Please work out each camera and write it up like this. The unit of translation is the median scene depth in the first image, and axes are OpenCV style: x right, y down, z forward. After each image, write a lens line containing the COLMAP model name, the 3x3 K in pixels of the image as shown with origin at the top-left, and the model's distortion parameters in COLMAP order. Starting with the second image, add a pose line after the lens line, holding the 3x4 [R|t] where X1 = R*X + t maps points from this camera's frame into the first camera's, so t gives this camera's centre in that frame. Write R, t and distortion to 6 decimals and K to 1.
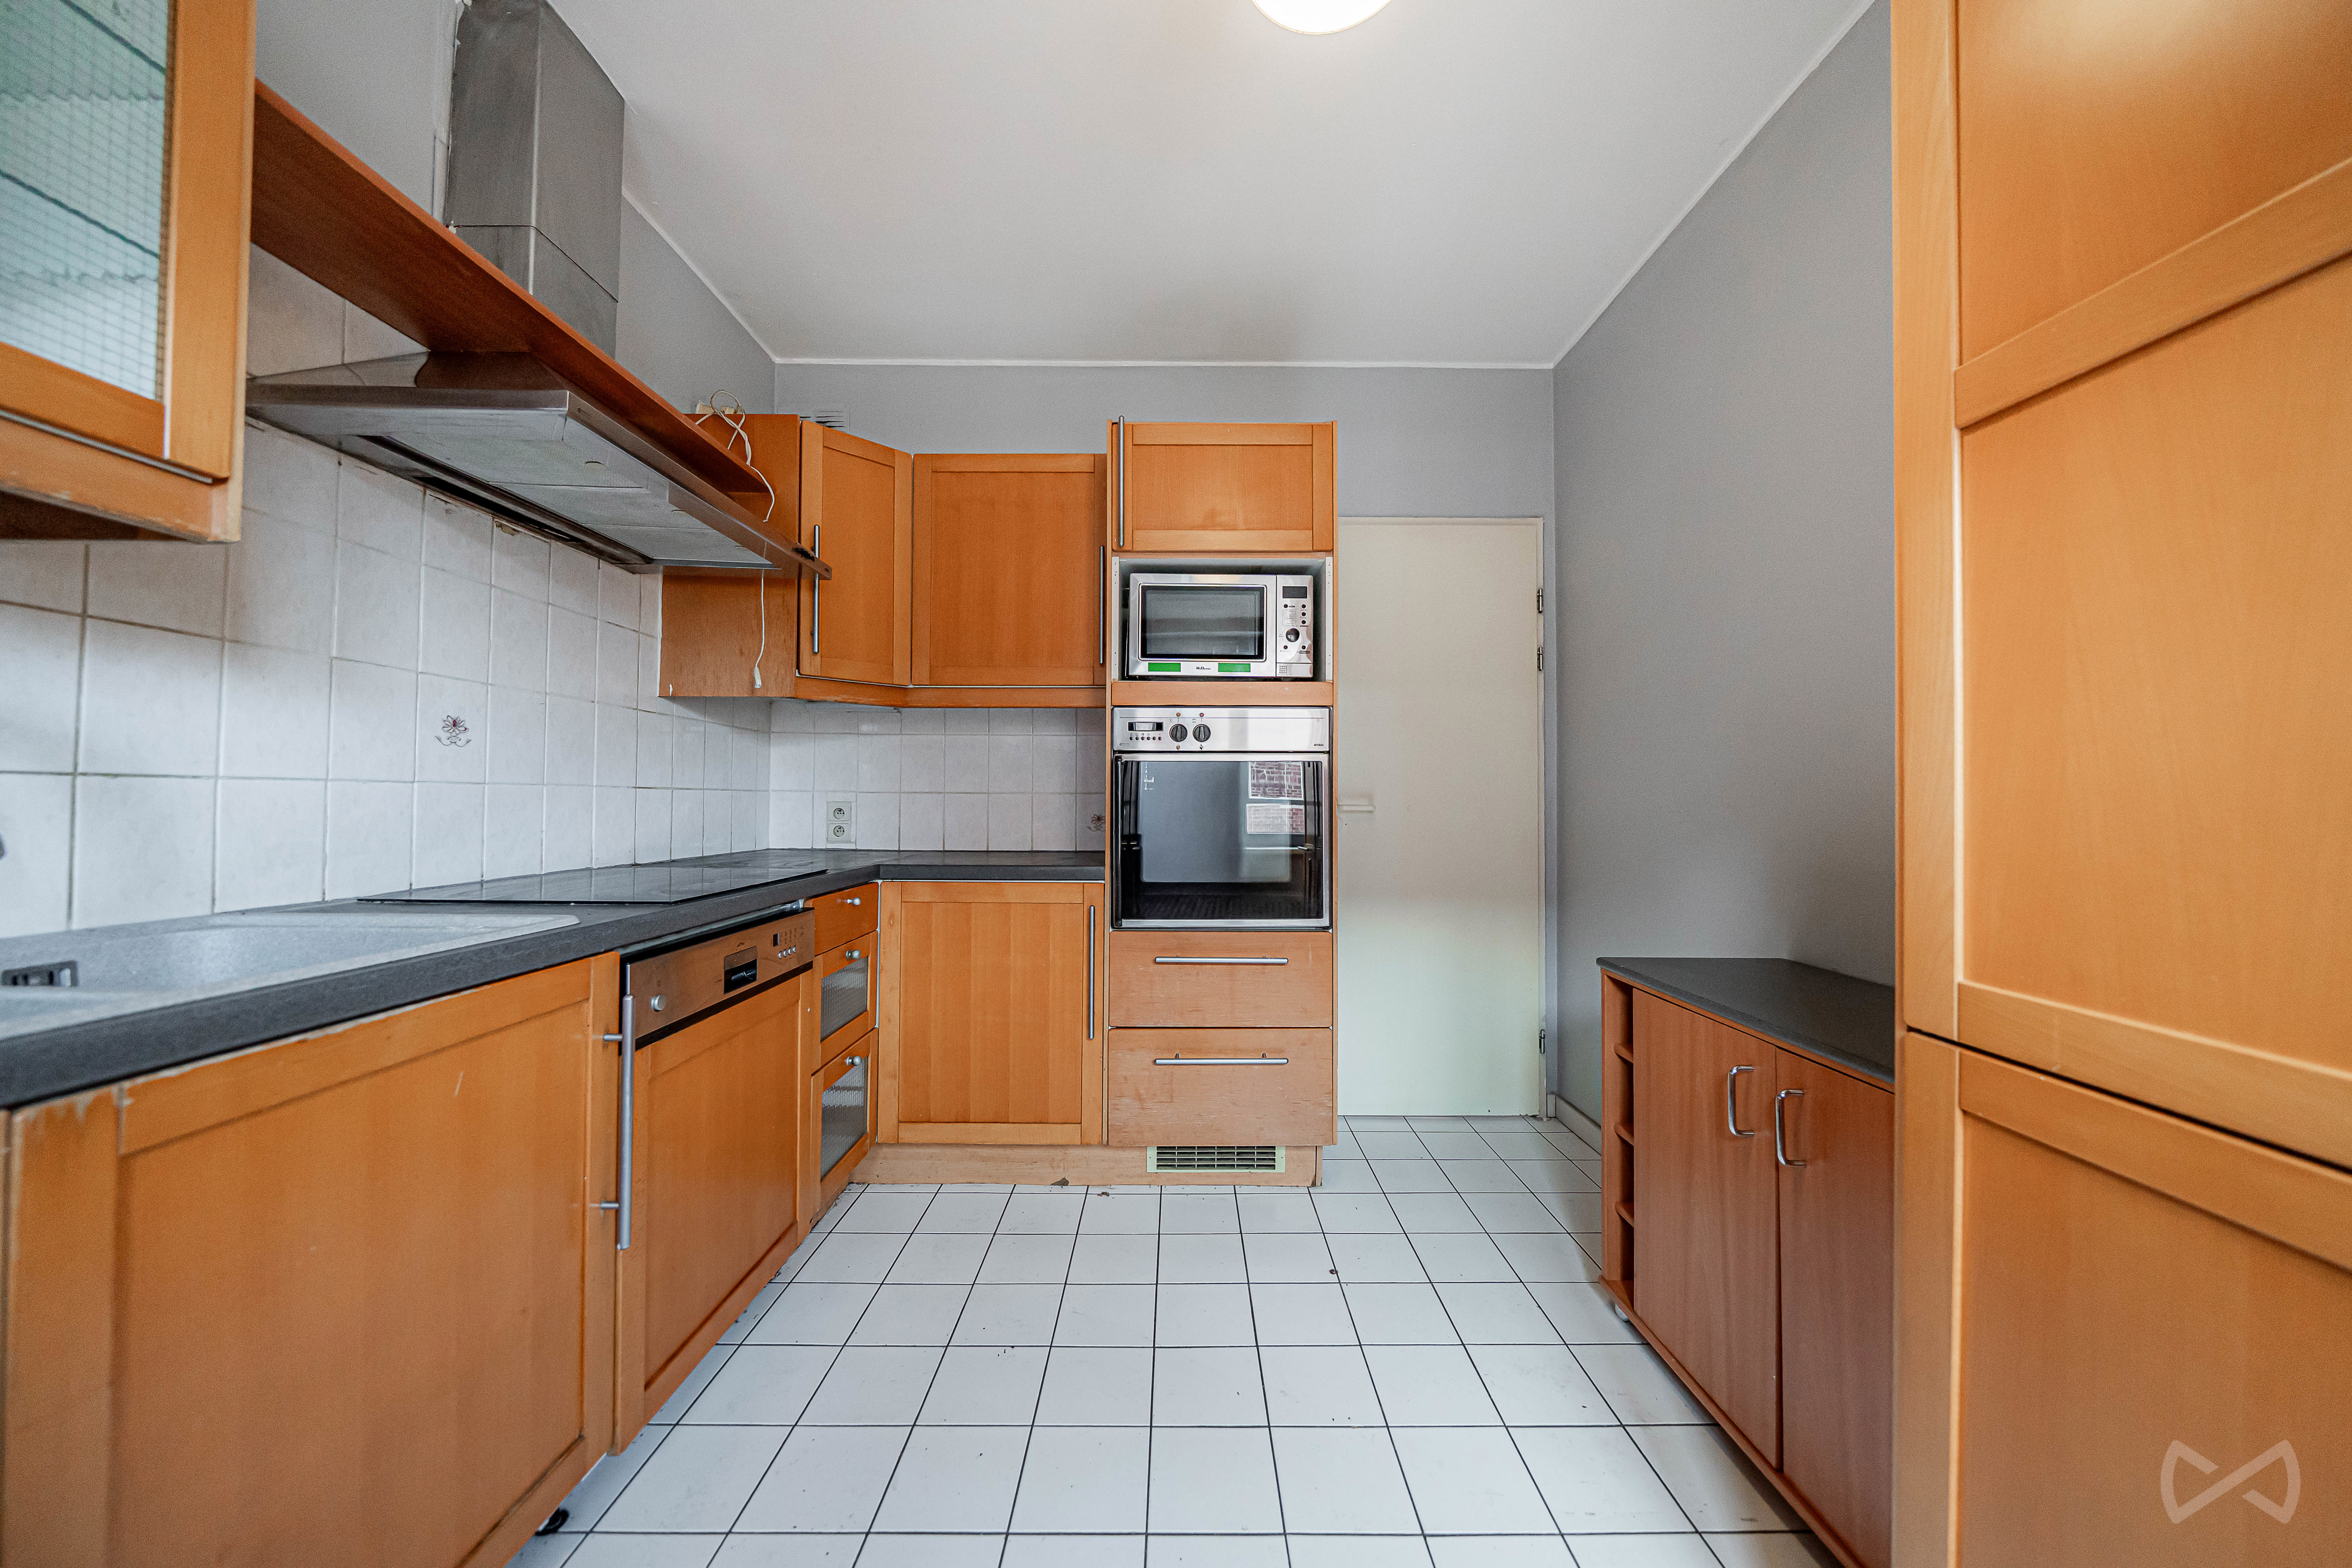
lens RADIAL K [[803.1, 0, 1186.0], [0, 803.1, 787.5], [0, 0, 1]] dist [-0.006209, 0.001229]
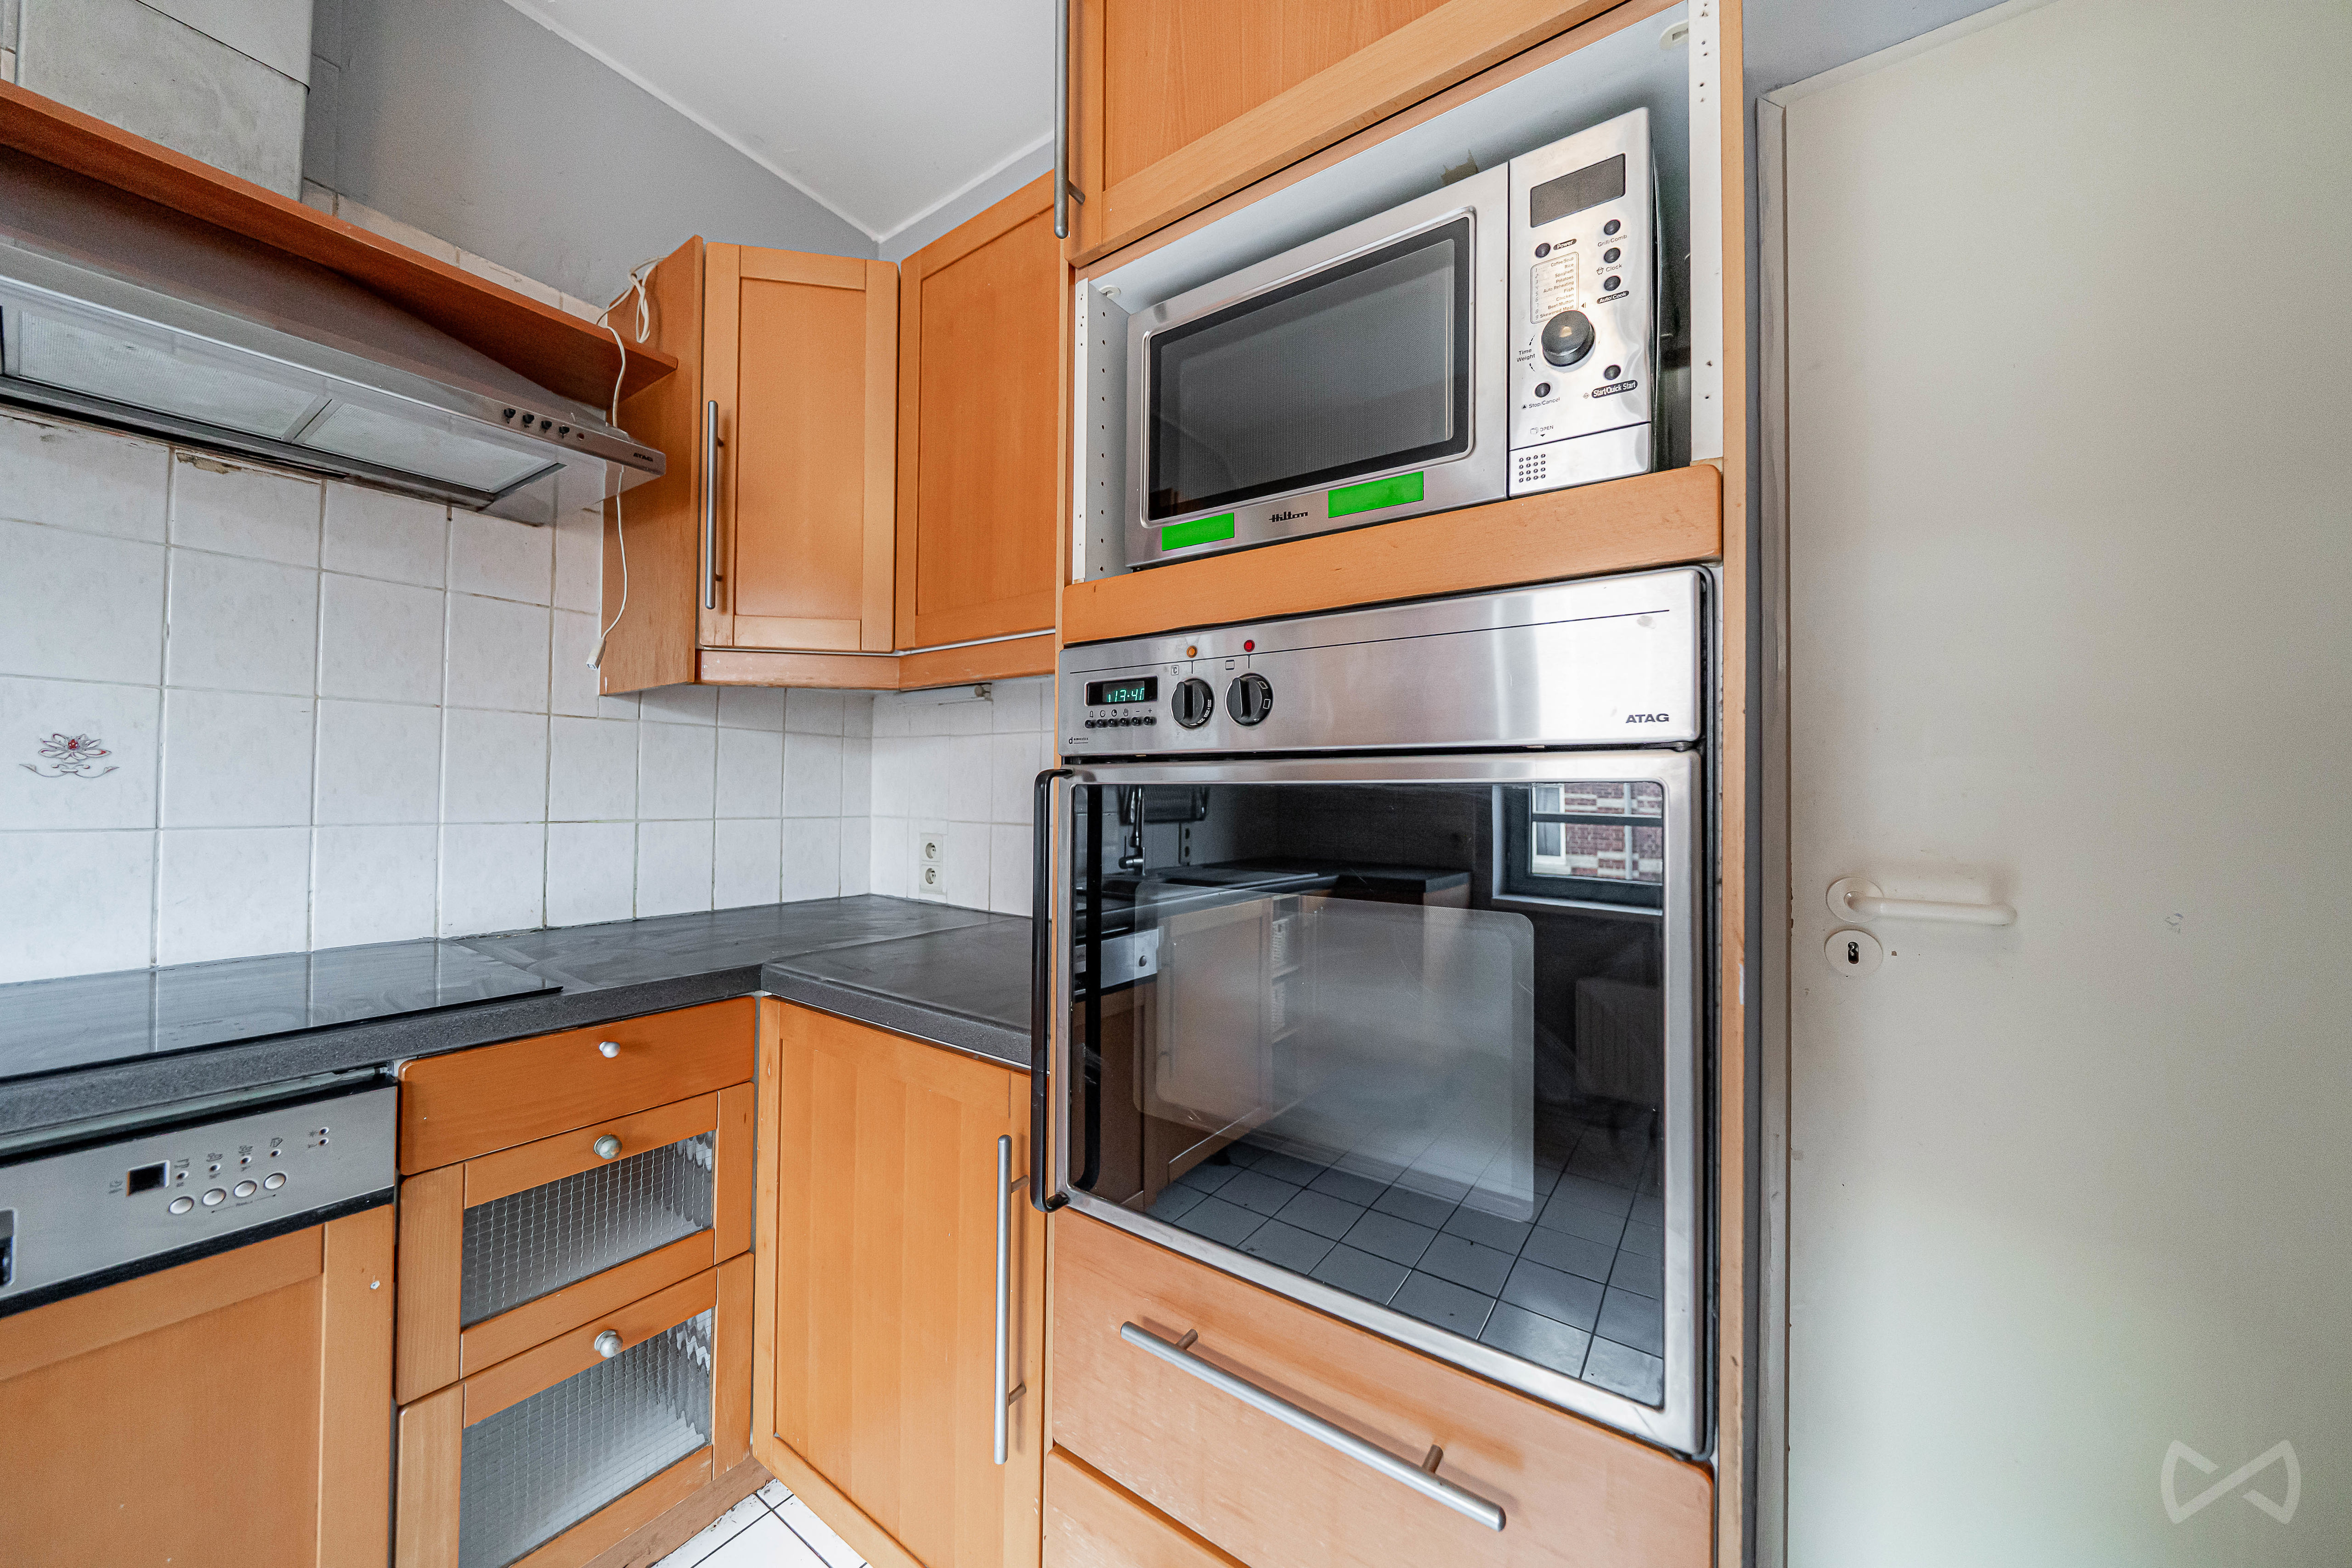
lens RADIAL K [[803.1, 0, 1182.1], [0, 803.1, 784.5], [0, 0, 1]] dist [-0.006209, 0.001229]
pose [[0.815306, -0.000704, -0.579030, 0.187195], [0.000822, 1.000000, -0.000058, -0.031308], [0.579029, -0.000429, 0.815307, 0.689761]]
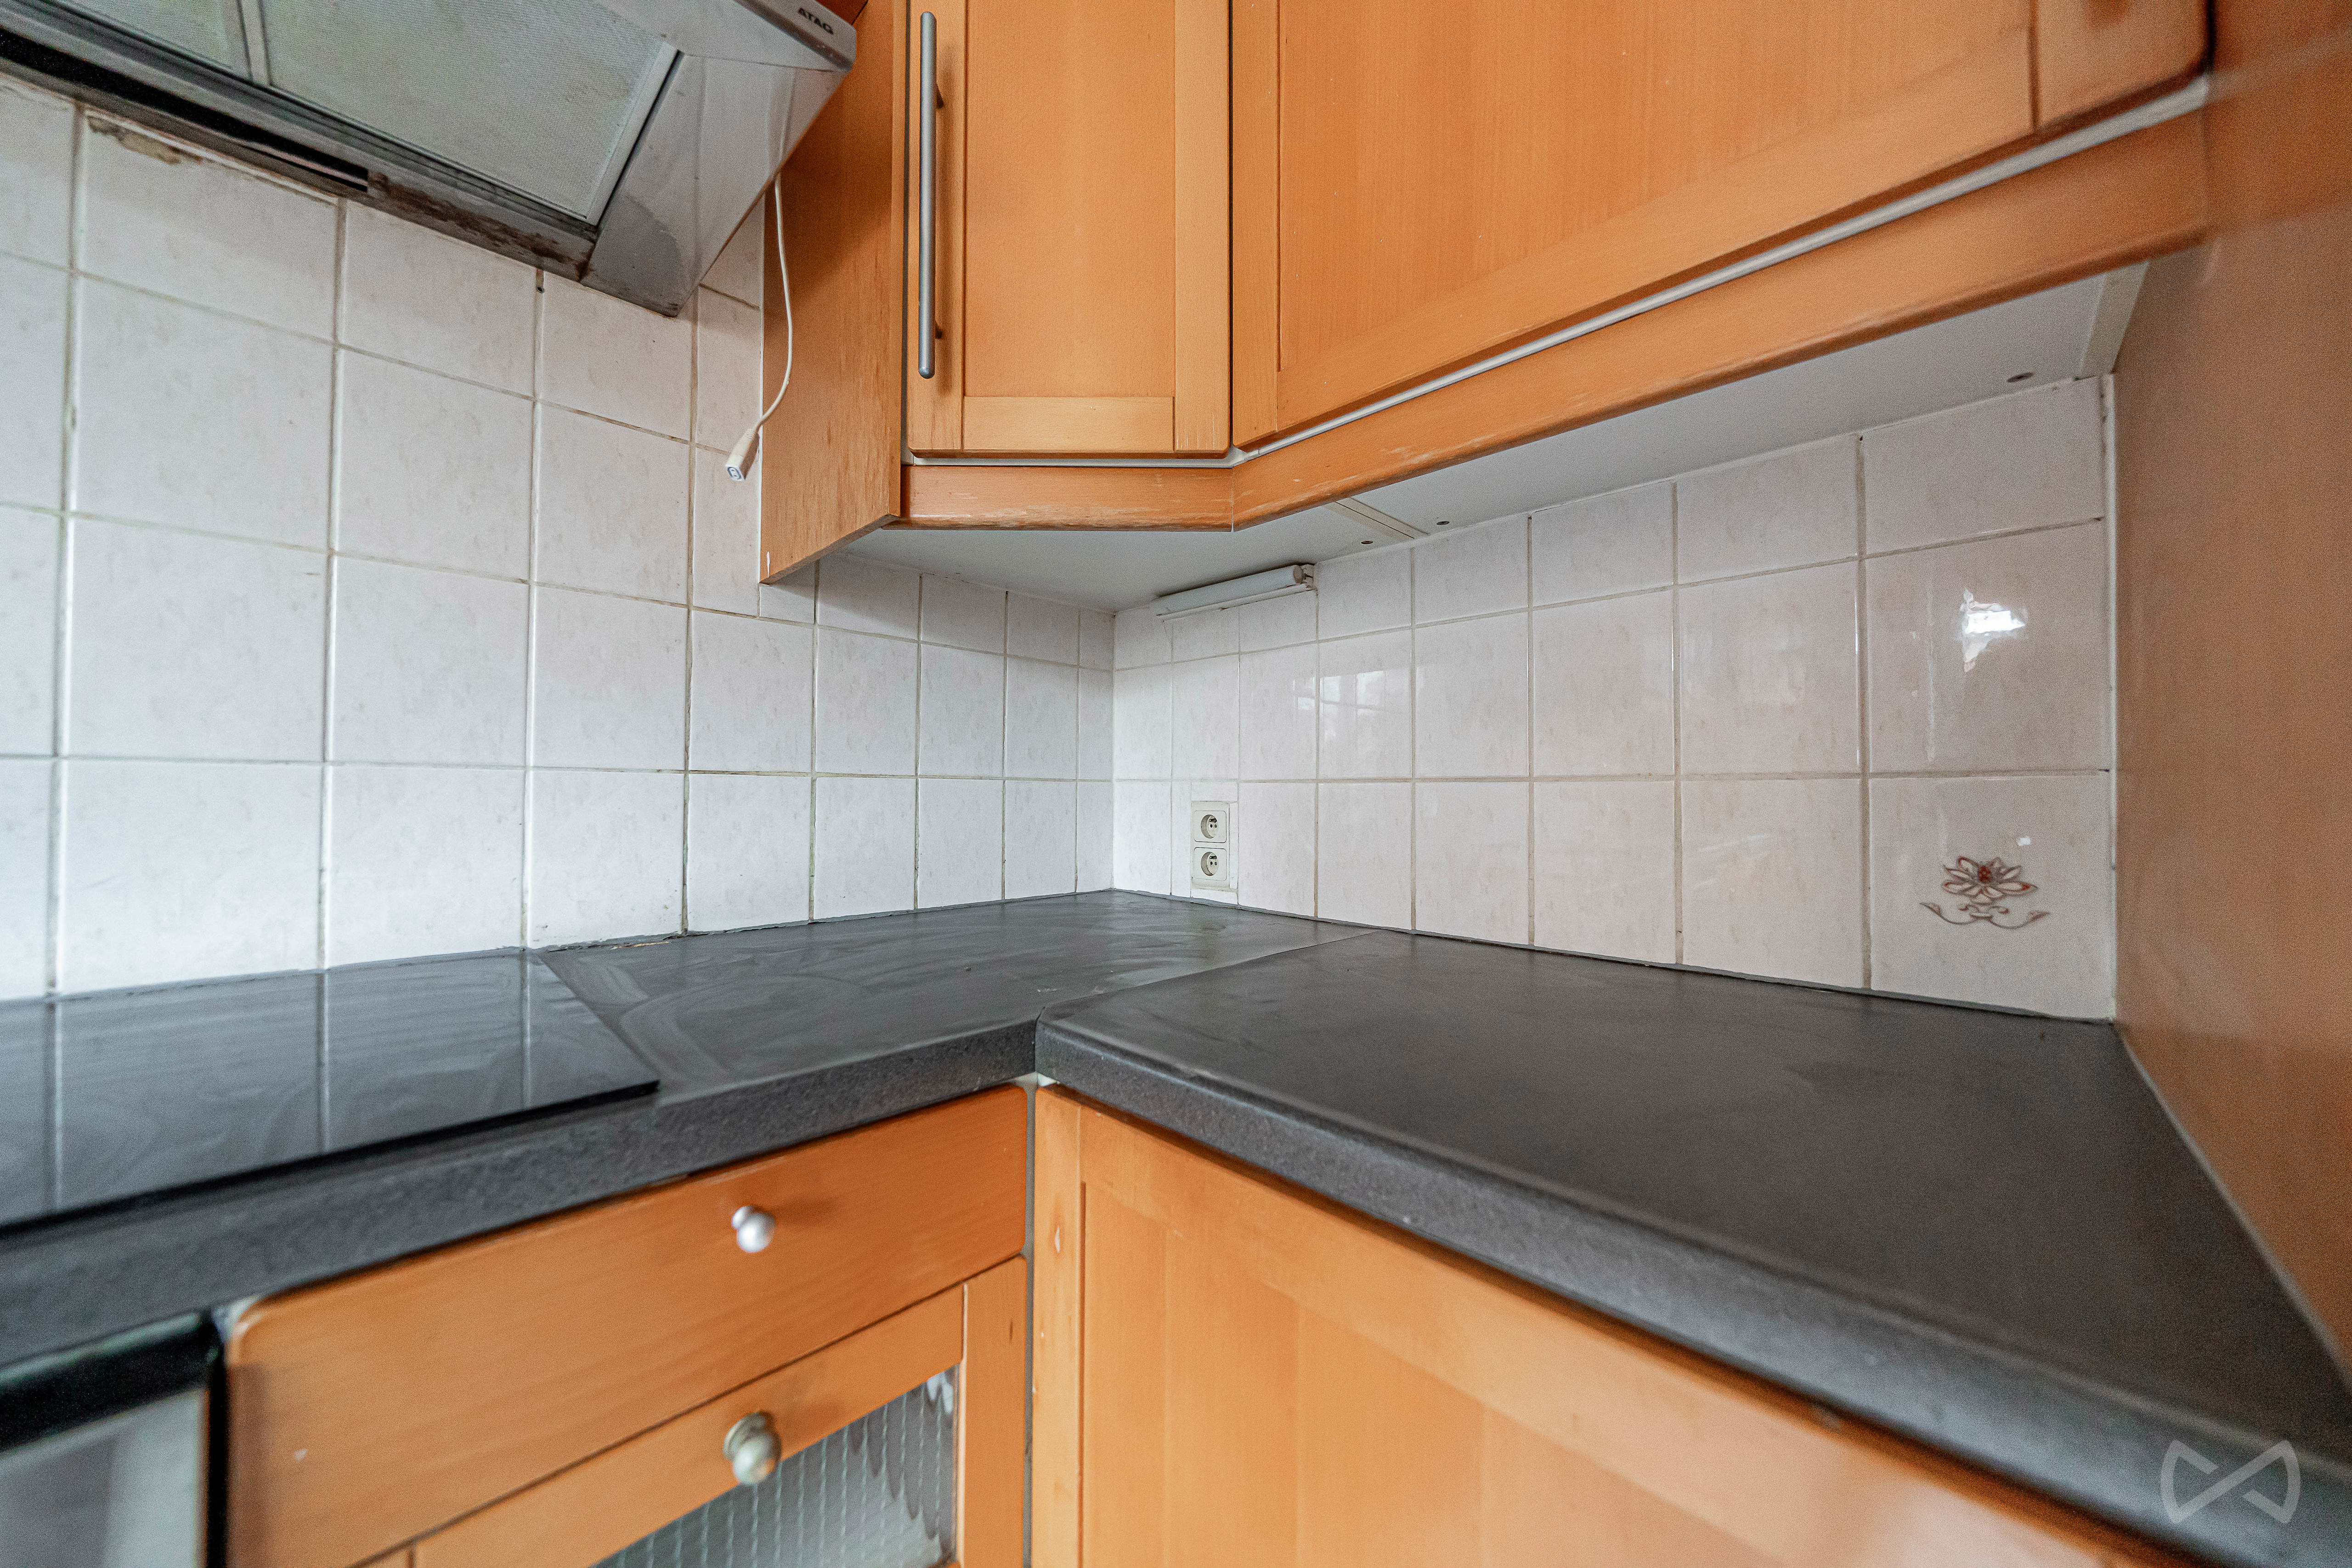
lens RADIAL K [[803.1, 0, 1186.9], [0, 803.1, 784.9], [0, 0, 1]] dist [-0.006209, 0.001229]
pose [[0.708149, -0.007990, -0.706018, -0.132879], [0.008931, 0.999957, -0.002359, 0.010697], [0.706007, -0.004635, 0.708190, 0.811422]]
